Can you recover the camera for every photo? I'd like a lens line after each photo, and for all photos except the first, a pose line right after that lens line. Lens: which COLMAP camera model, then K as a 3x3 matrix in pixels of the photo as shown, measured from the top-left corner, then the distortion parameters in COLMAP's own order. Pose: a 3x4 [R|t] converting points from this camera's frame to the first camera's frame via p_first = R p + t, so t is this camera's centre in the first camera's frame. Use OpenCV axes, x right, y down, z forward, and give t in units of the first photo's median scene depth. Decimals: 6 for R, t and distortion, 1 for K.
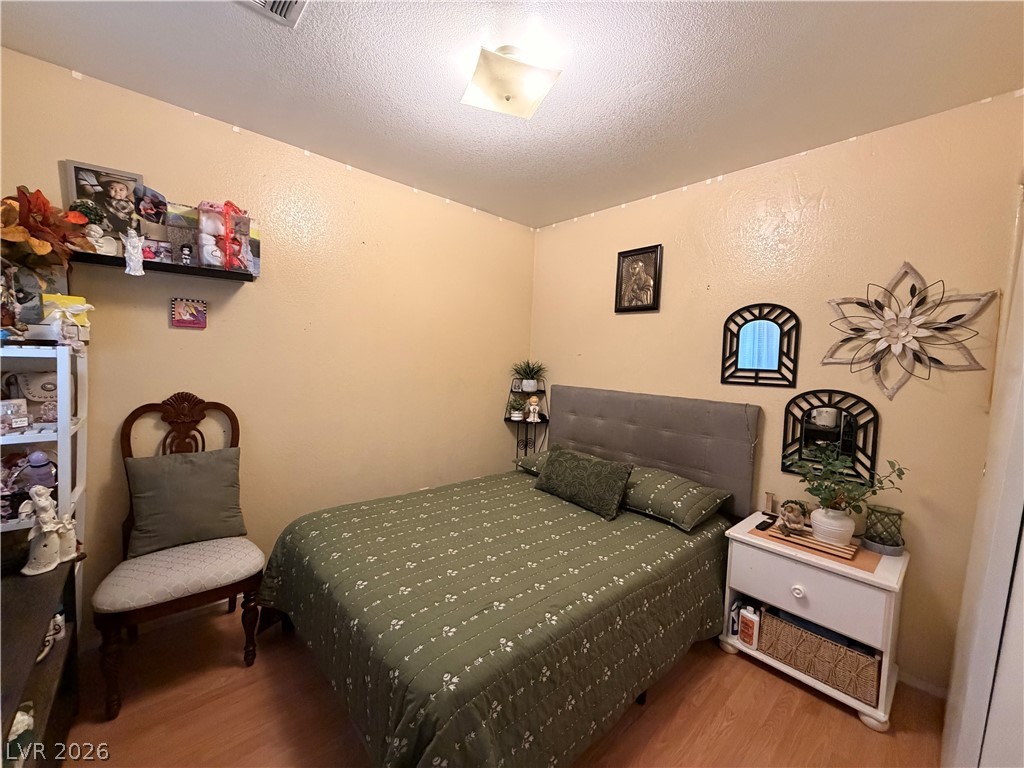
lens RADIAL K [[409.1, 0, 508.4], [0, 409.1, 381.4], [0, 0, 1]] dist [0.000317, -0.000086]
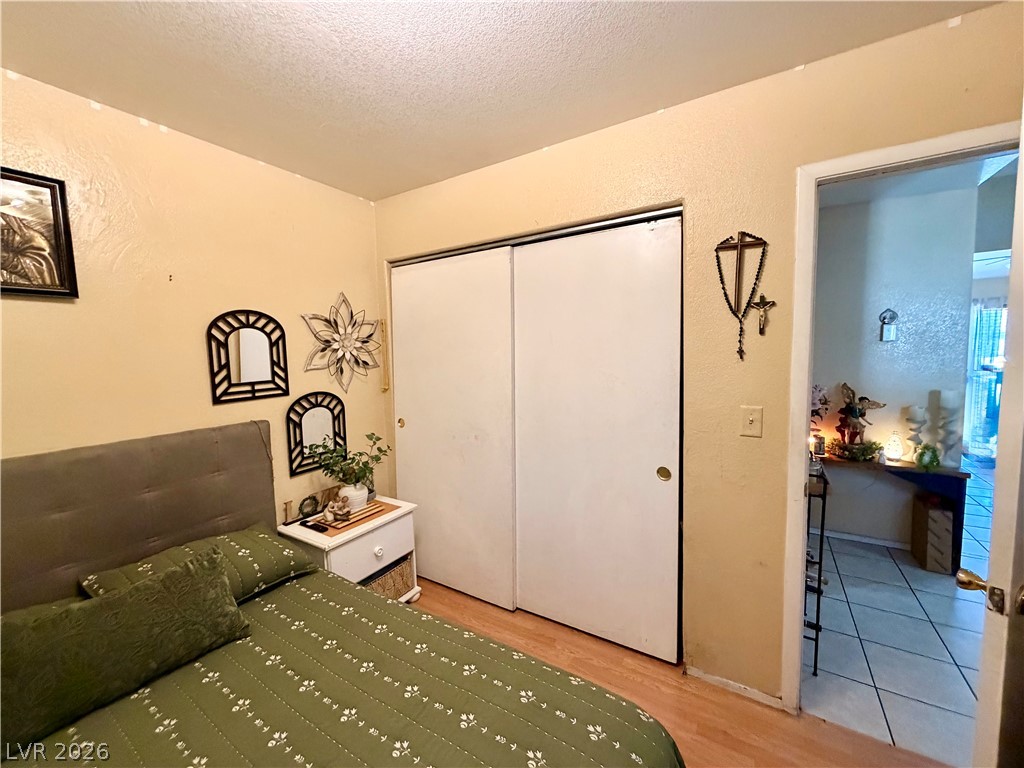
lens RADIAL K [[409.1, 0, 507.5], [0, 409.1, 383.2], [0, 0, 1]] dist [0.000317, -0.000086]
pose [[-0.281086, -0.107475, 0.953646, -0.447257], [0.074105, 0.988312, 0.133224, -0.111690], [-0.956817, 0.108117, -0.269836, 0.734813]]
